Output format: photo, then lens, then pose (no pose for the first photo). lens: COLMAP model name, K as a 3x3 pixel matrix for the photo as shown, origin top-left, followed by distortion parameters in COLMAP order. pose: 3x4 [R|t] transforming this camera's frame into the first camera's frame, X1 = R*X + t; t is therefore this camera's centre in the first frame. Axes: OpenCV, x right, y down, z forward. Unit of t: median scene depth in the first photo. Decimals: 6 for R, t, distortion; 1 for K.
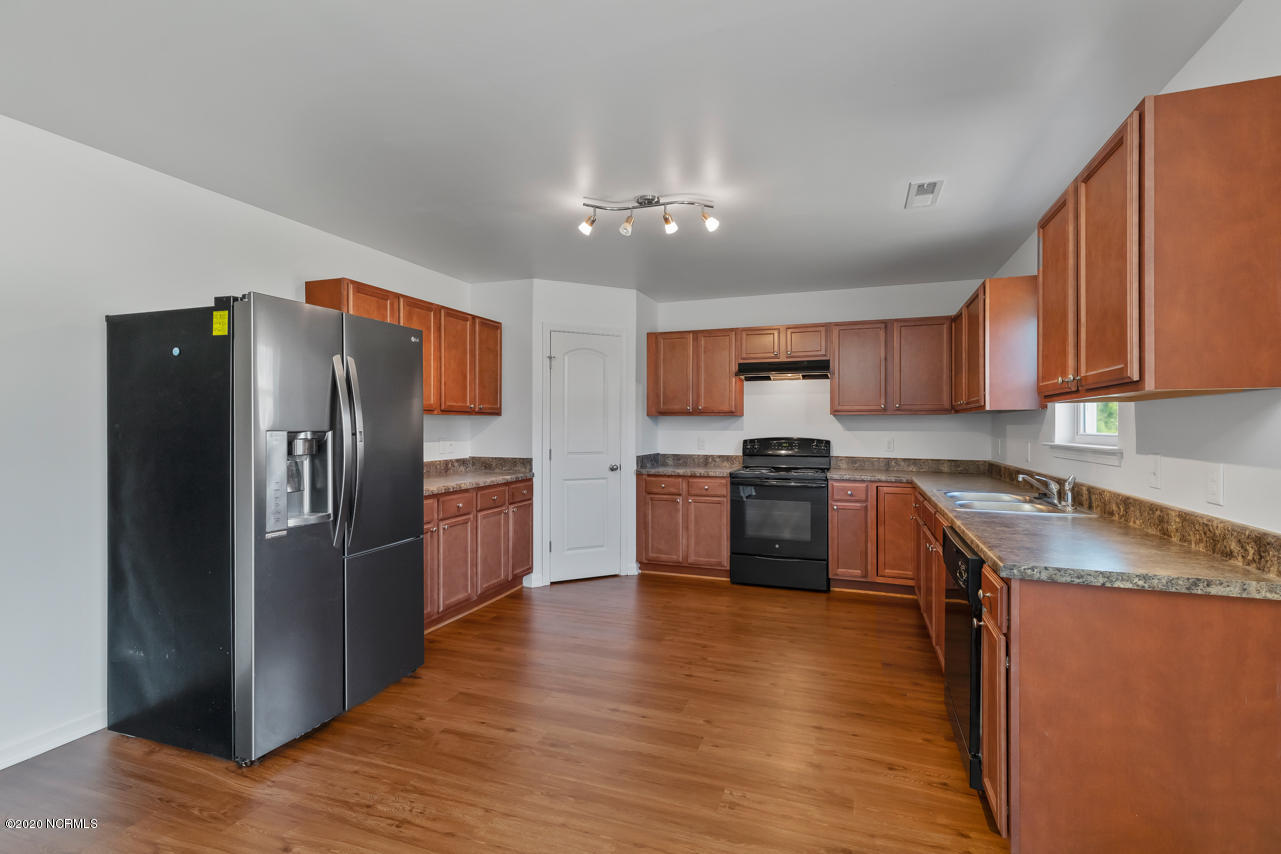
lens RADIAL K [[590.8, 0, 643.2], [0, 590.8, 423.6], [0, 0, 1]] dist [0.011927, -0.001315]
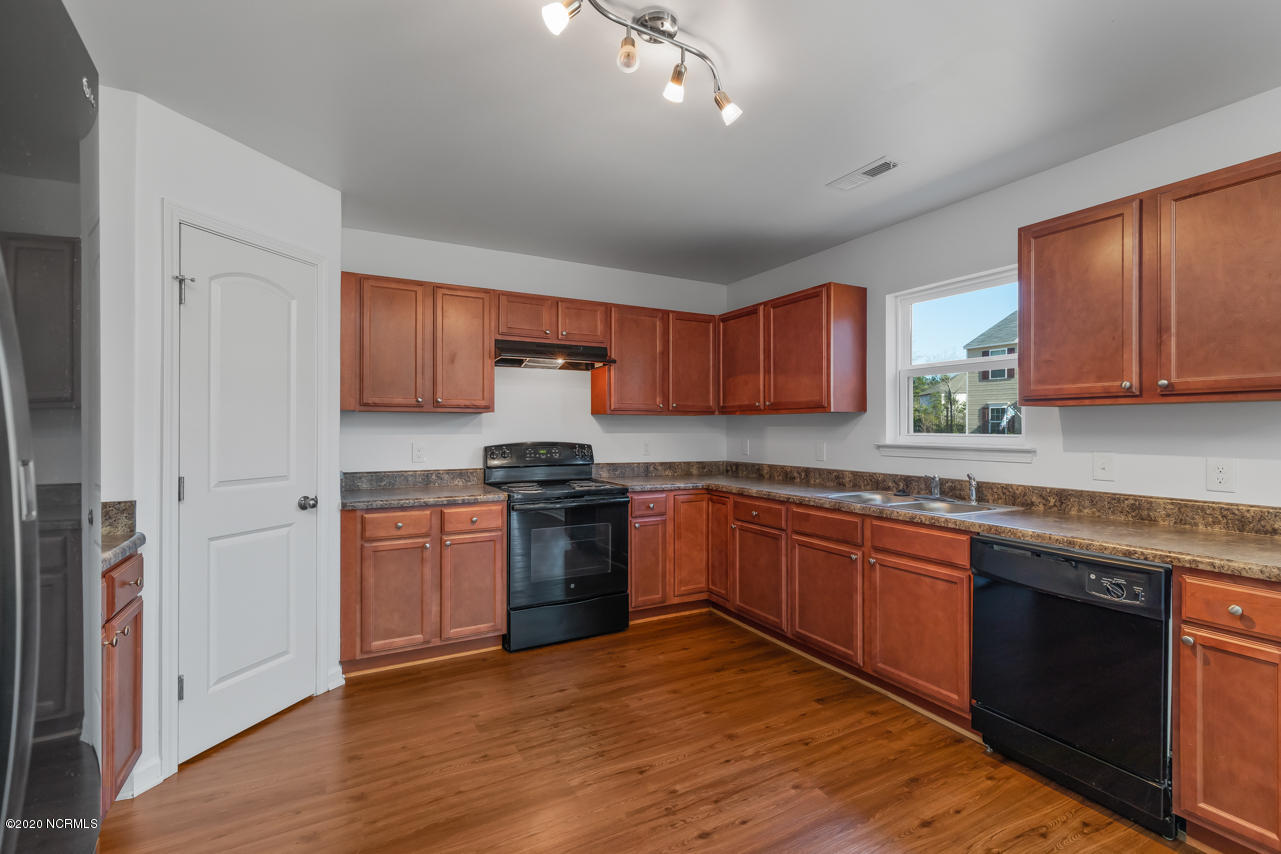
lens RADIAL K [[590.8, 0, 671.9], [0, 590.8, 422.2], [0, 0, 1]] dist [0.011927, -0.001315]
pose [[0.639531, 0.007154, 0.768732, -0.264494], [-0.004430, 0.999974, -0.005620, 0.001068], [-0.768753, 0.000189, 0.639546, 0.399368]]
